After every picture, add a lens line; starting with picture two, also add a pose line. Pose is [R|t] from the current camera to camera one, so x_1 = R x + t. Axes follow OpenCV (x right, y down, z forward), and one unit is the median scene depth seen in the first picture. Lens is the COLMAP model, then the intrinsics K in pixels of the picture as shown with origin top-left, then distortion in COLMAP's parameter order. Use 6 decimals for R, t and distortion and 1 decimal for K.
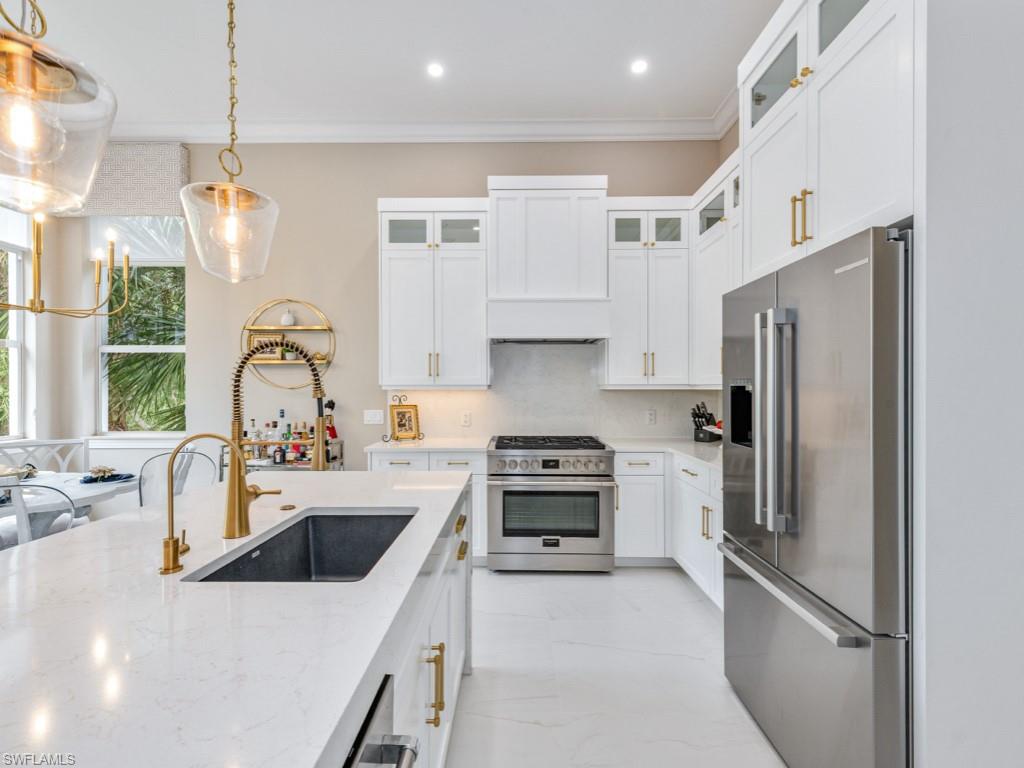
lens RADIAL K [[462.3, 0, 512.7], [0, 462.3, 388.4], [0, 0, 1]] dist [0.001703, 0.001313]
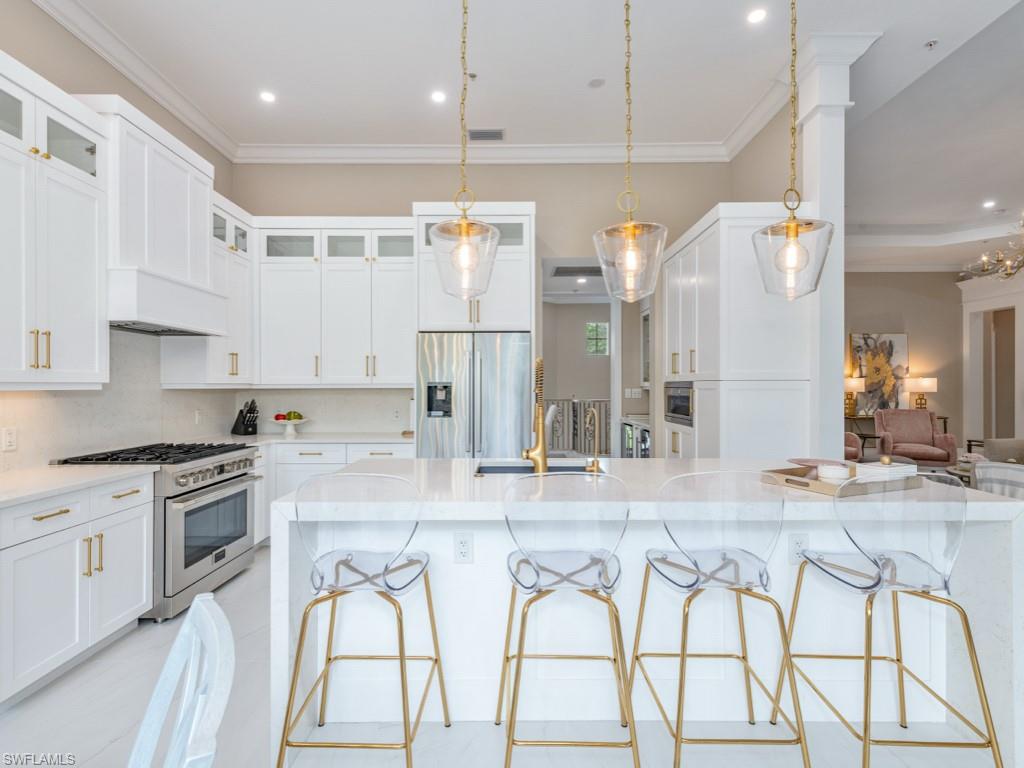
lens RADIAL K [[478.2, 0, 510.3], [0, 478.2, 383.7], [0, 0, 1]] dist [0.001479, 0.000116]
pose [[0.007586, 0.007286, 0.999945, -0.860797], [0.004201, 0.999964, -0.007318, 0.001799], [-0.999962, 0.004257, 0.007555, 0.412819]]
